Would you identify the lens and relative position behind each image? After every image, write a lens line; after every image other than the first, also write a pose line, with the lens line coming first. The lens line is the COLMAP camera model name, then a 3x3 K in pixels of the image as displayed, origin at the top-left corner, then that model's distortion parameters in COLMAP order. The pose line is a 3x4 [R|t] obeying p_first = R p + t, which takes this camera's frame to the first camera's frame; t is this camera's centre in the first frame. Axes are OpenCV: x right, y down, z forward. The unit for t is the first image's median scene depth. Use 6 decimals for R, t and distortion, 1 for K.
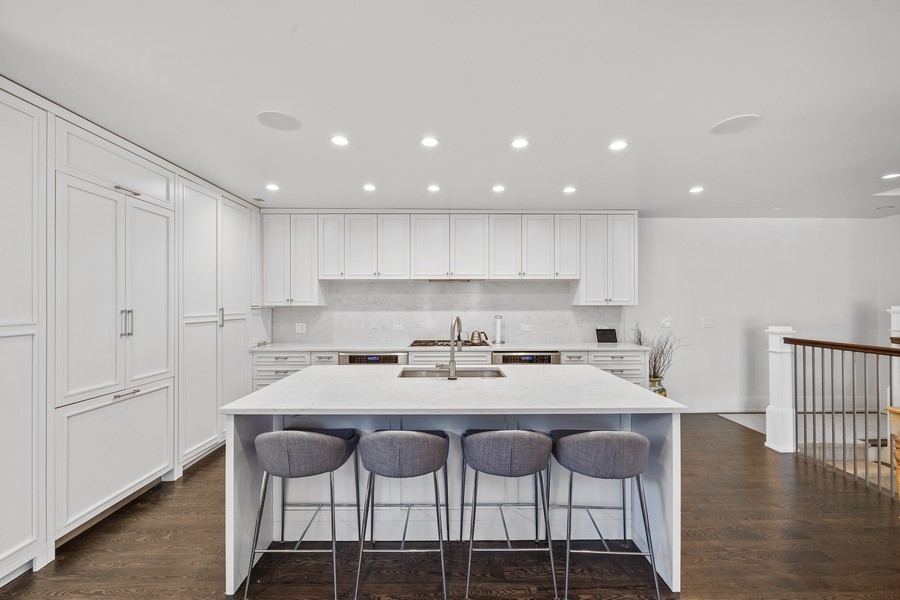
lens RADIAL K [[379.1, 0, 447.3], [0, 379.1, 299.9], [0, 0, 1]] dist [0.001616, 0.000494]
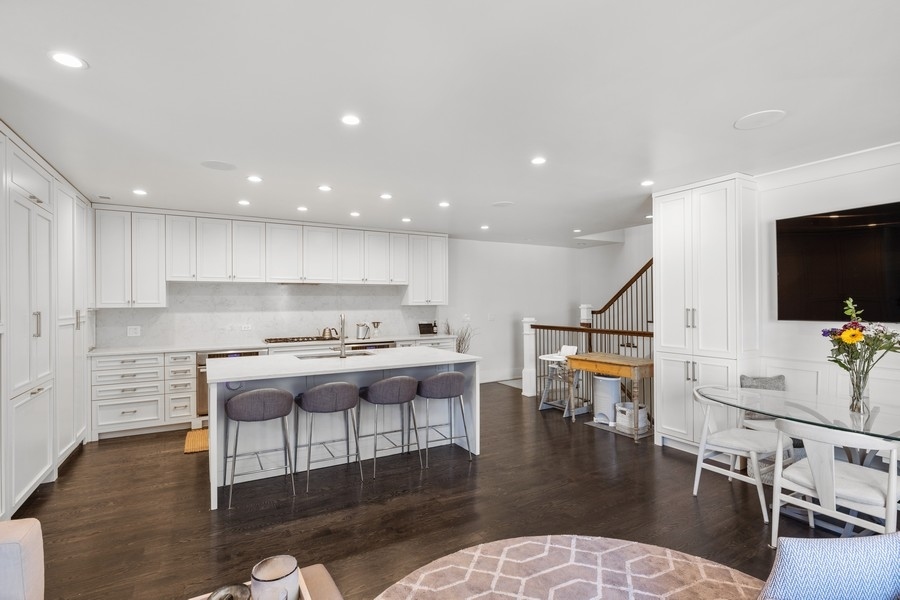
lens RADIAL K [[437.3, 0, 450.0], [0, 437.3, 300.0], [0, 0, 1]] dist [-0.000365, -0.000013]
pose [[0.873226, -0.000805, 0.487315, -0.250802], [0.000676, 1.000000, 0.000441, -0.003872], [-0.487315, -0.000055, 0.873226, -0.361298]]
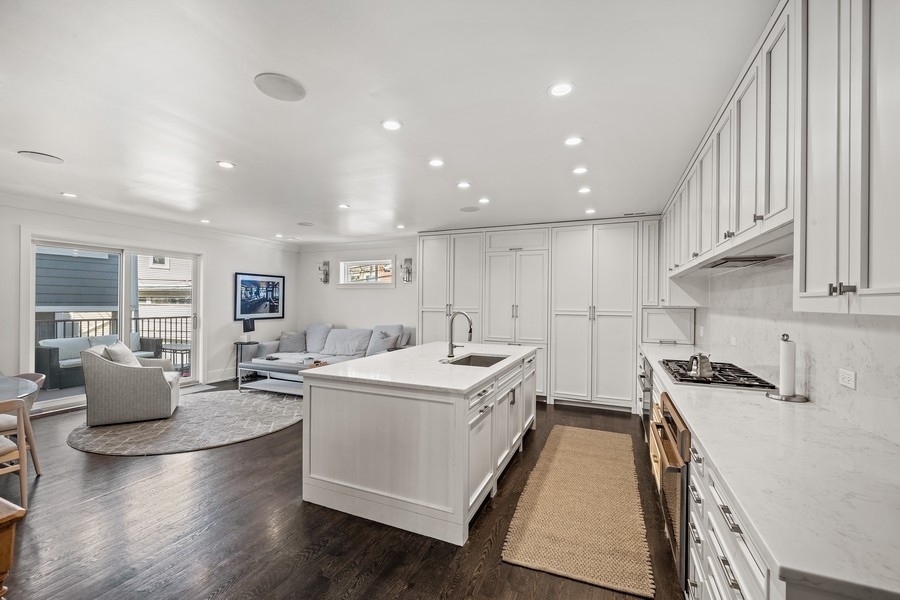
lens RADIAL K [[379.1, 0, 447.3], [0, 379.1, 299.9], [0, 0, 1]] dist [0.001616, 0.000494]
pose [[-0.408021, -0.007532, -0.912942, 0.729656], [0.000150, 0.999965, -0.008317, 0.008586], [0.912973, -0.003531, -0.408005, 0.879834]]
